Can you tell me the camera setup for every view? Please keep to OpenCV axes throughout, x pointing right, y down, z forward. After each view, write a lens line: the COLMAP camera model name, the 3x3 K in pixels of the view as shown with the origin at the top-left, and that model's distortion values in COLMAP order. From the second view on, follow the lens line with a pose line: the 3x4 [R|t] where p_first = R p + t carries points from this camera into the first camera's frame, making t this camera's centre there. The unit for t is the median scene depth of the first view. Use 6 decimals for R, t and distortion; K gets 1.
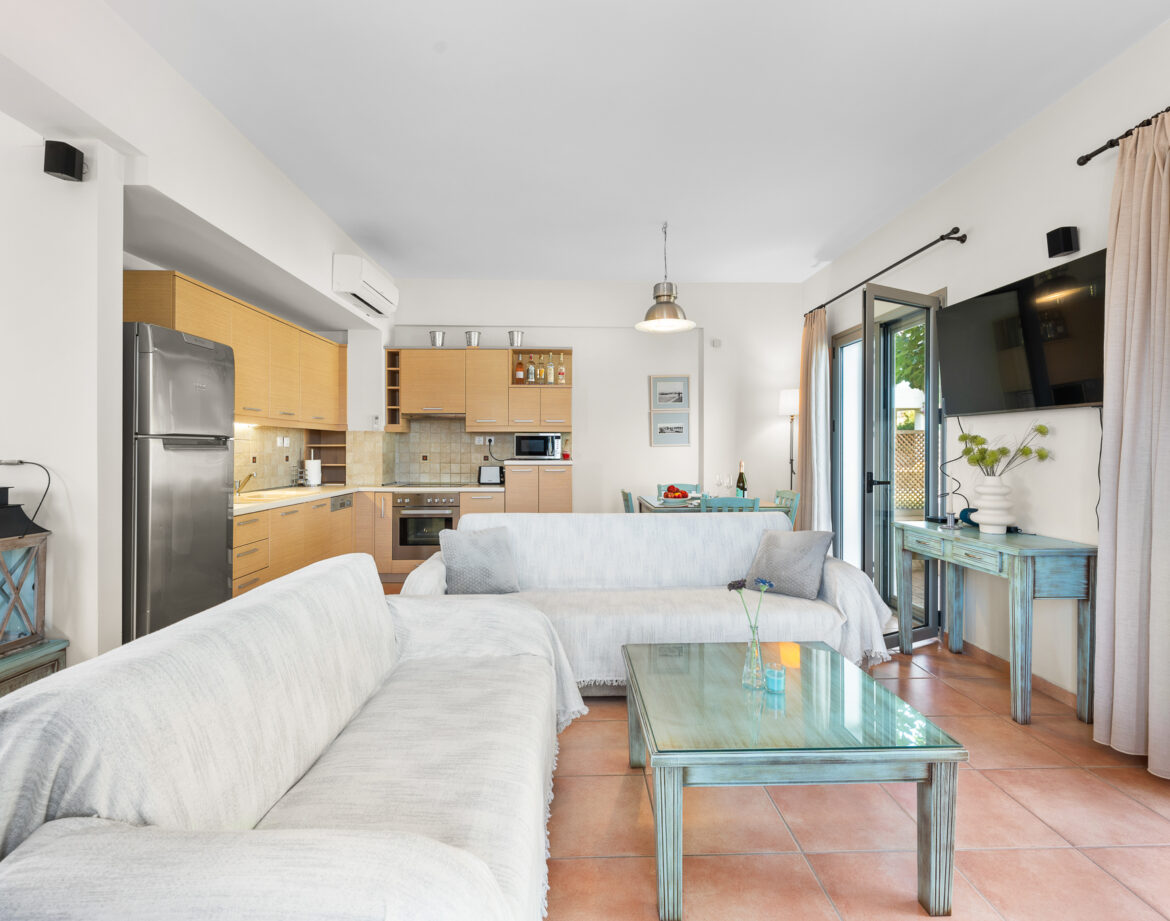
lens RADIAL K [[581.2, 0, 585.0], [0, 581.2, 460.5], [0, 0, 1]] dist [0.025020, 0.000012]
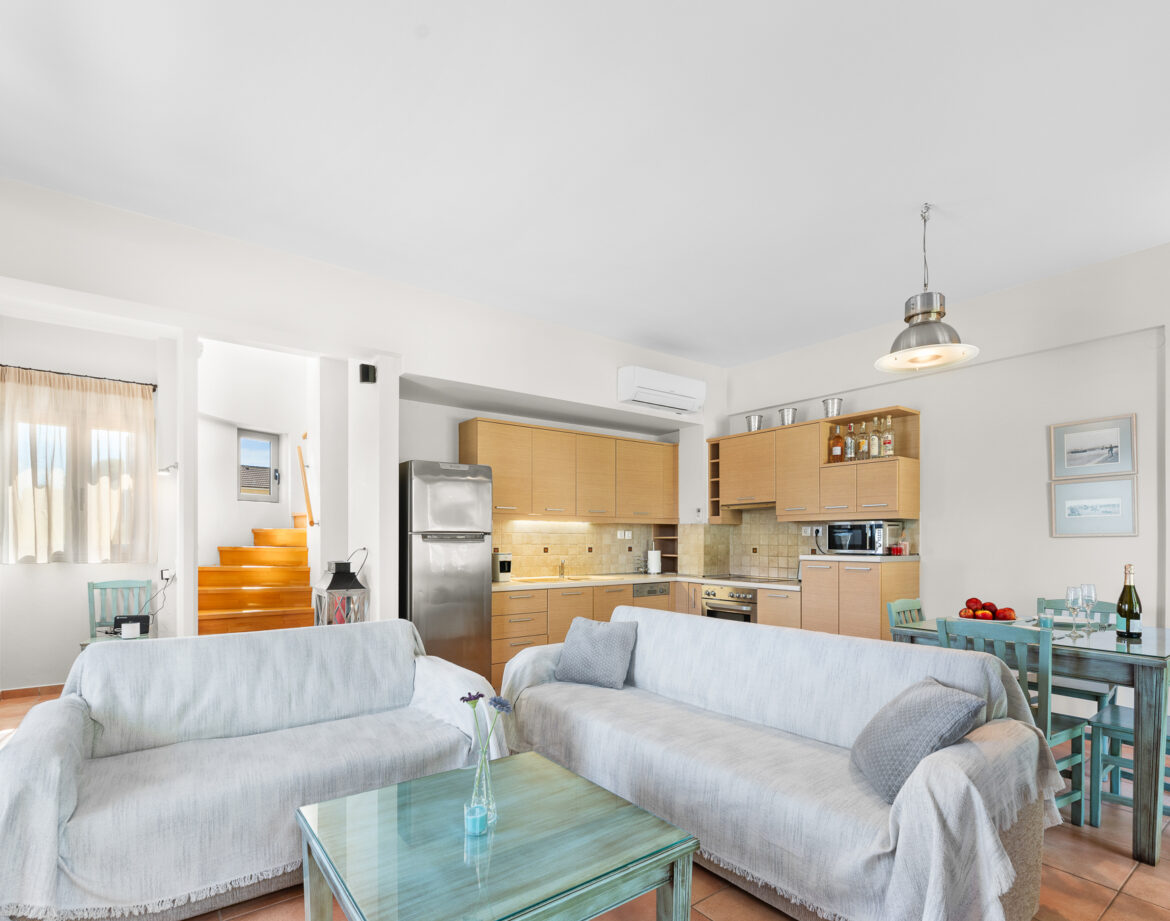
lens RADIAL K [[600.3, 0, 582.9], [0, 600.3, 551.4], [0, 0, 1]] dist [0.004390, 0.000283]
pose [[0.573115, 0.015996, -0.819319, 0.385335], [-0.016571, 0.999831, 0.007928, -0.006296], [0.819307, 0.009034, 0.573283, 0.224988]]
